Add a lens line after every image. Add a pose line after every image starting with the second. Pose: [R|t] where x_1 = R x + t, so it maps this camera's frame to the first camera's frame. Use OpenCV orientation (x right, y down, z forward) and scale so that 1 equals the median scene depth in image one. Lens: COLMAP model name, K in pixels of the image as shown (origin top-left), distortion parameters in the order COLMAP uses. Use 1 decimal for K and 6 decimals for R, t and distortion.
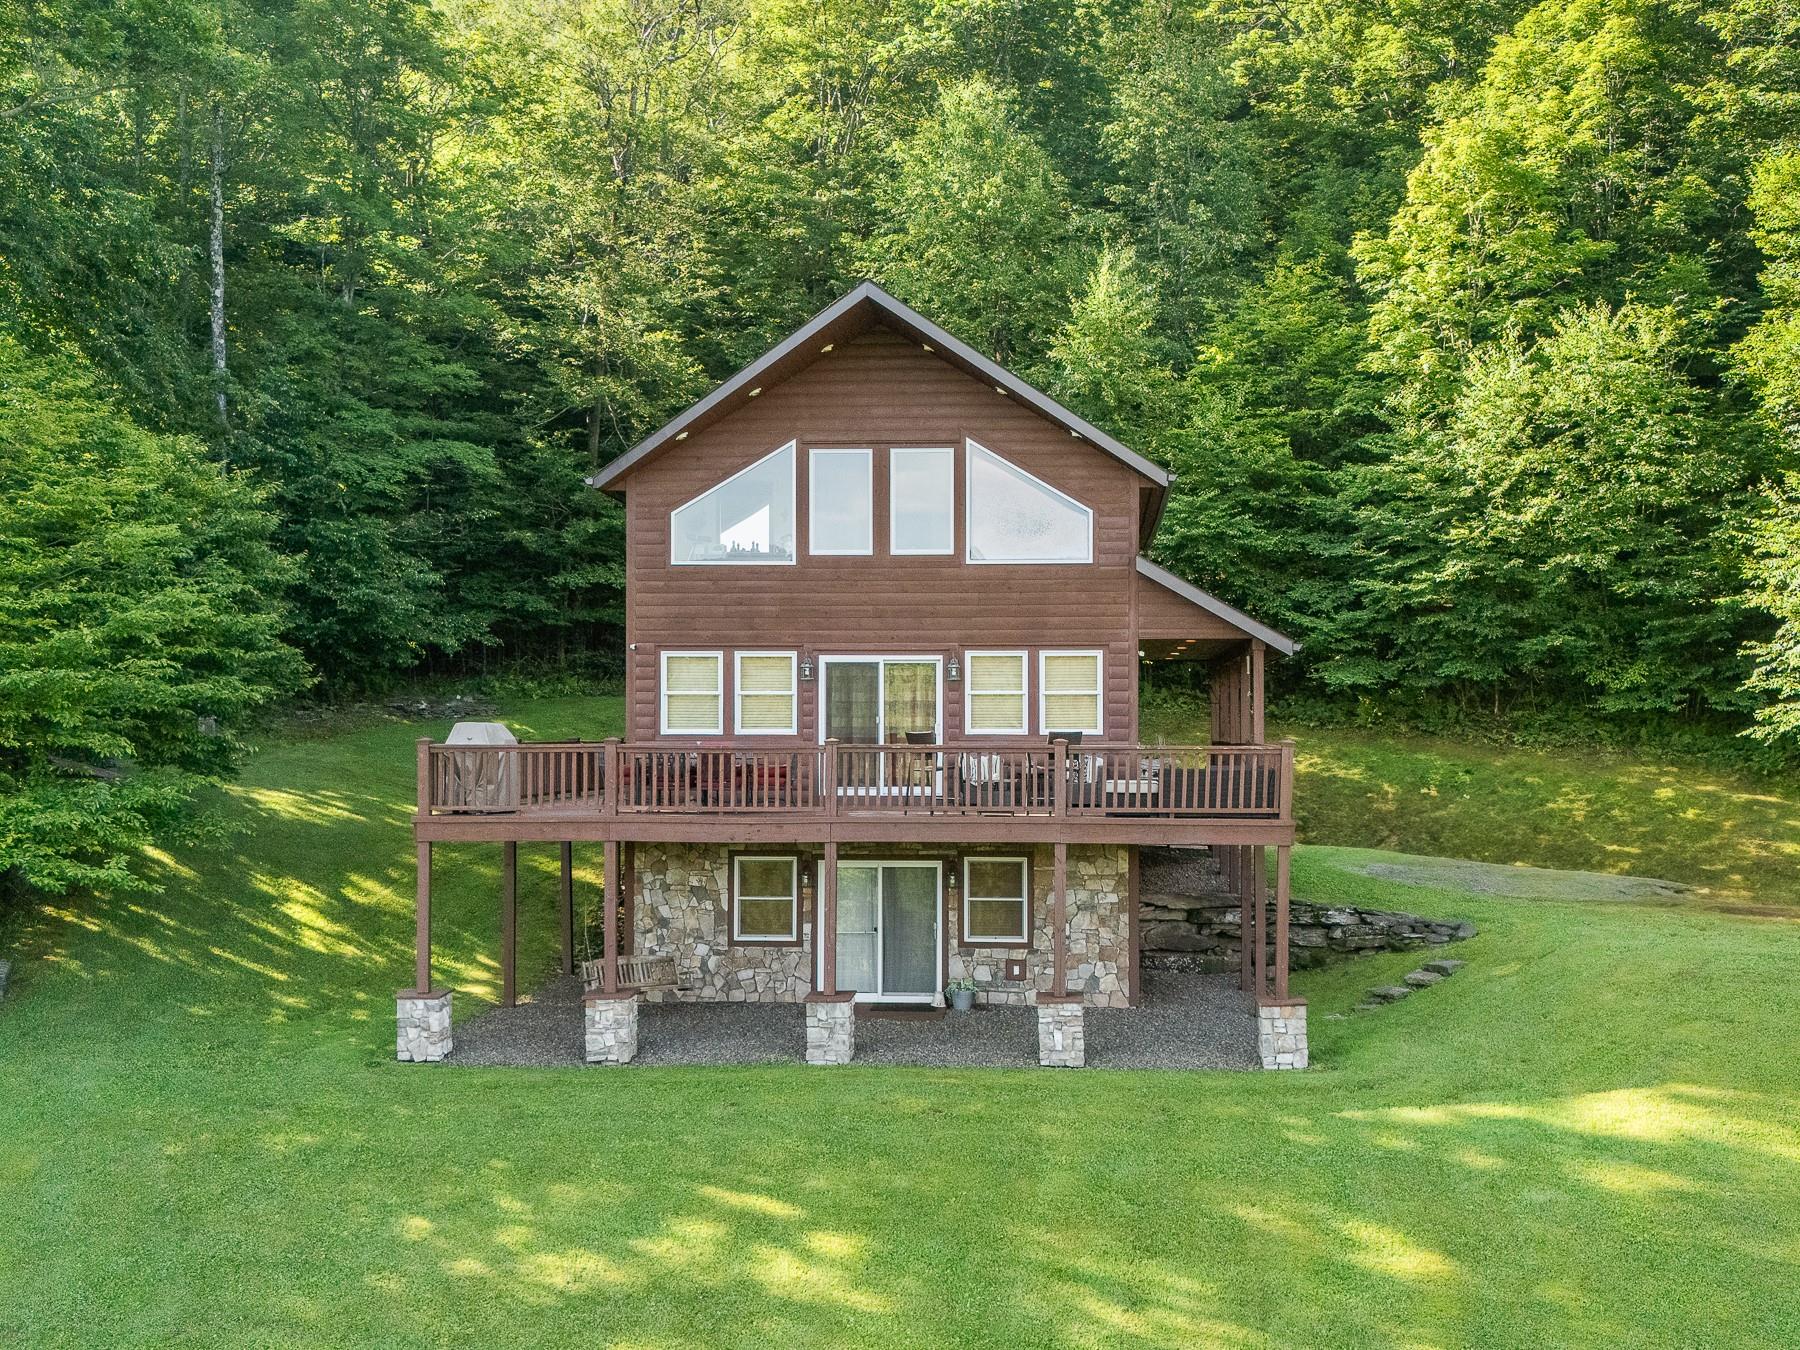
lens RADIAL K [[1940.1, 0, 958.6], [0, 1940.1, 700.5], [0, 0, 1]] dist [0.081872, -0.150671]
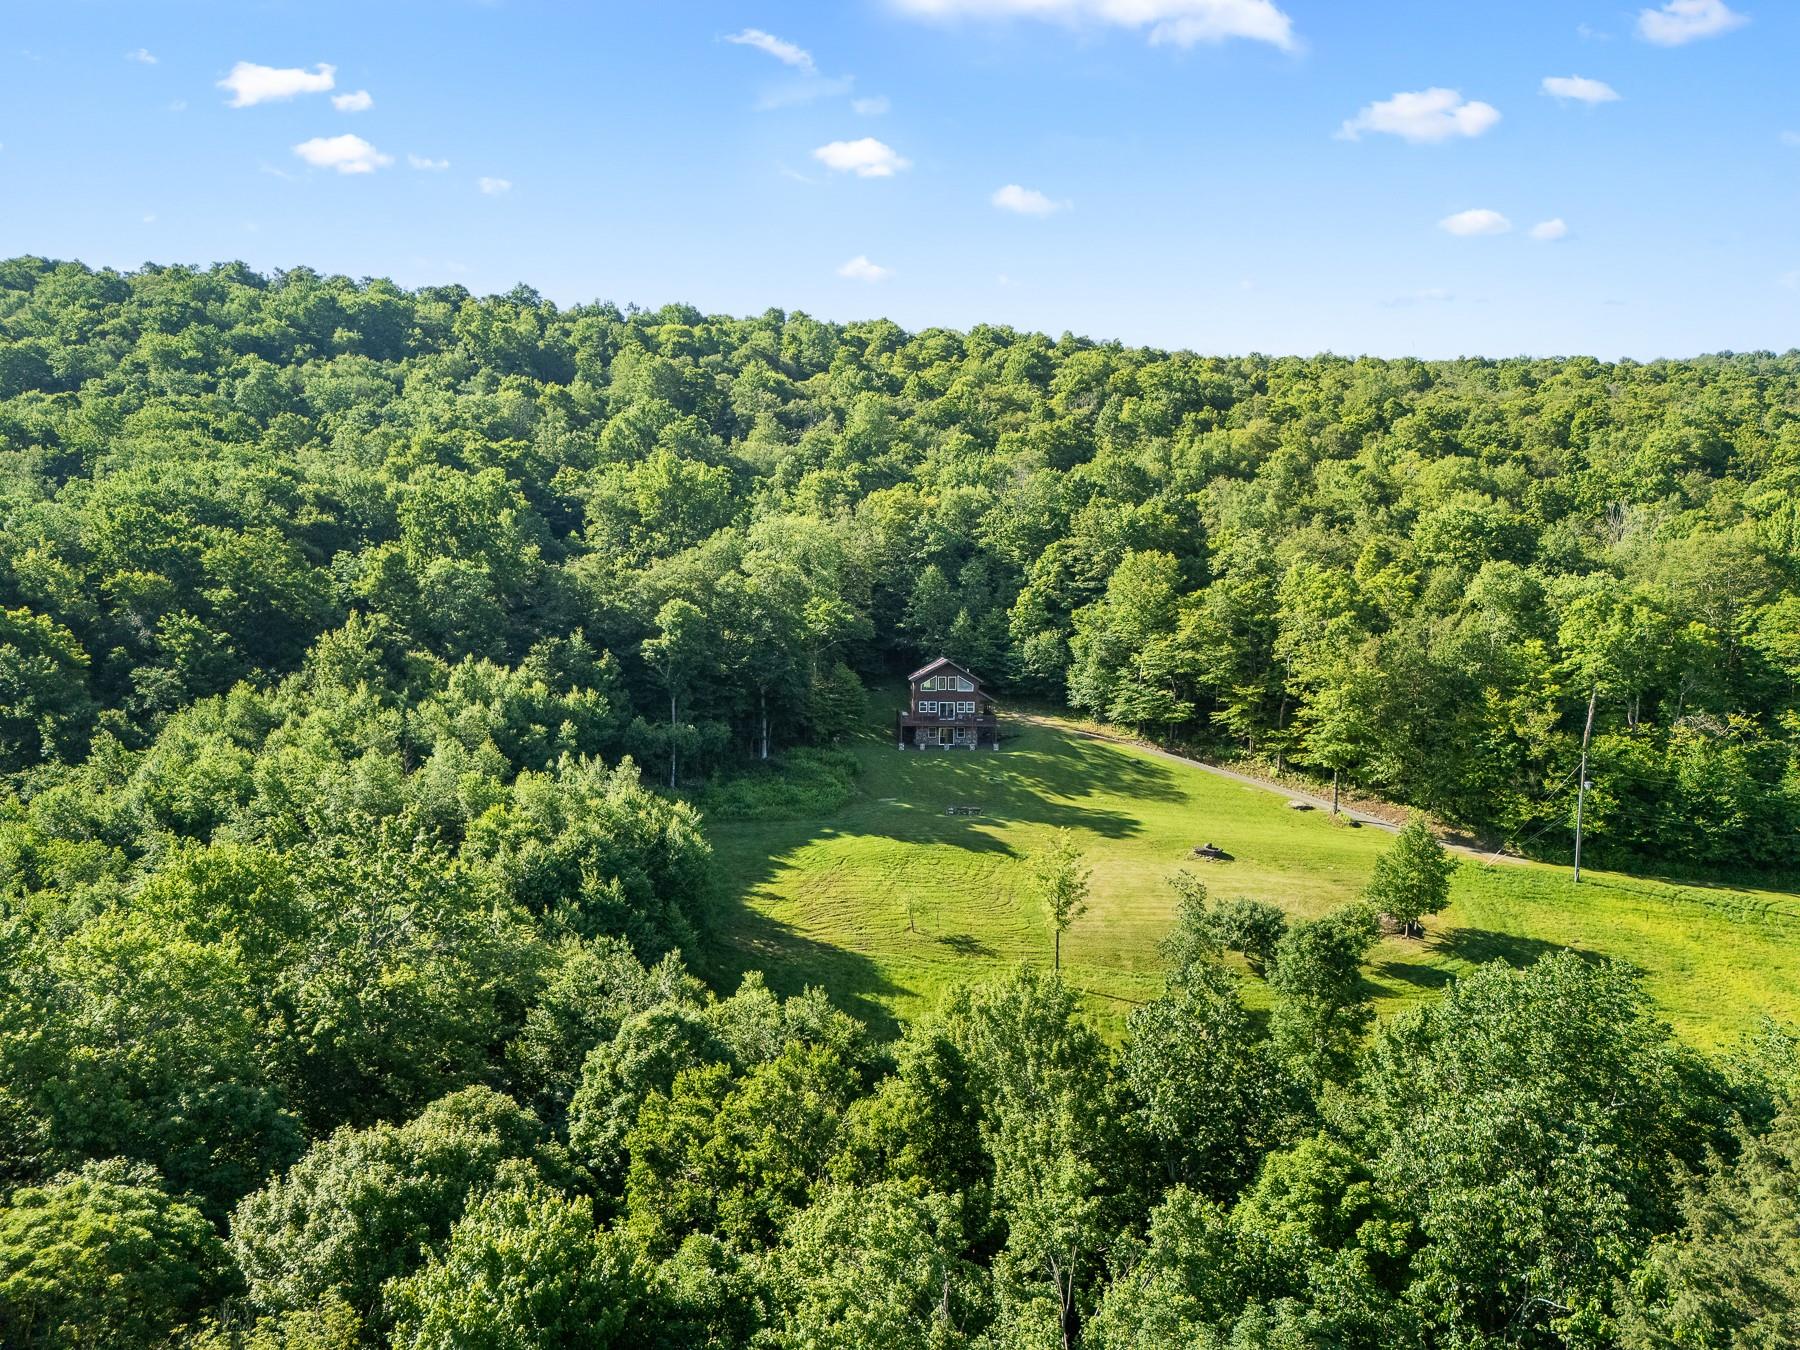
lens RADIAL K [[1319.3, 0, 894.5], [0, 1319.3, 688.1], [0, 0, 1]] dist [0.067117, -0.068374]
pose [[0.994422, 0.001994, 0.105460, -0.834064], [-0.009711, 0.997306, 0.072712, -0.478287], [-0.105031, -0.073331, 0.991762, -4.409608]]
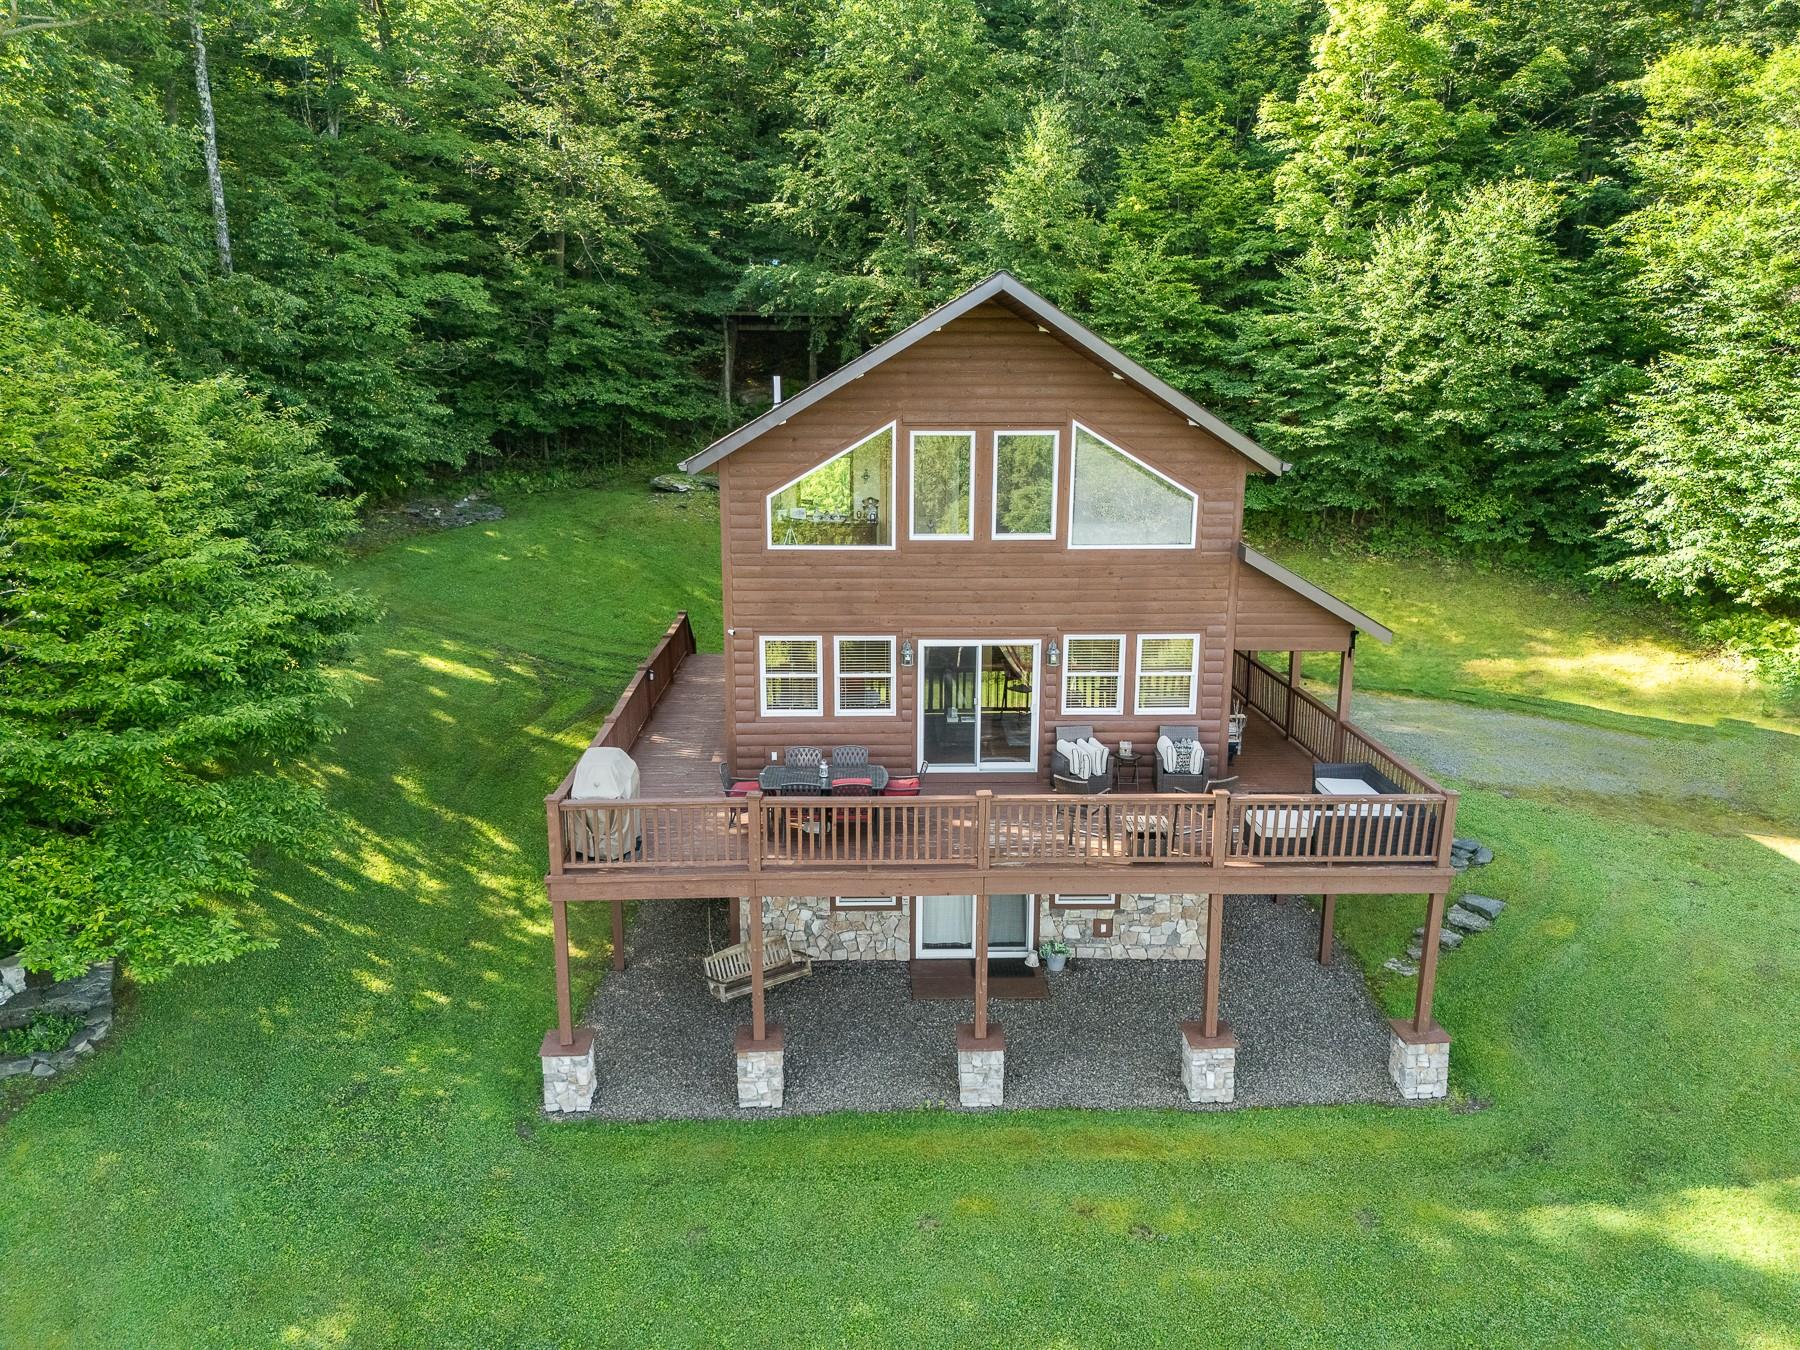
lens RADIAL K [[1337.8, 0, 900.0], [0, 1337.8, 675.0], [0, 0, 1]] dist [0.039433, -0.033284]
pose [[0.994741, -0.020414, 0.100366, -0.150926], [-0.004346, 0.970638, 0.240505, -0.171078], [-0.102328, -0.239676, 0.965445, 0.329184]]
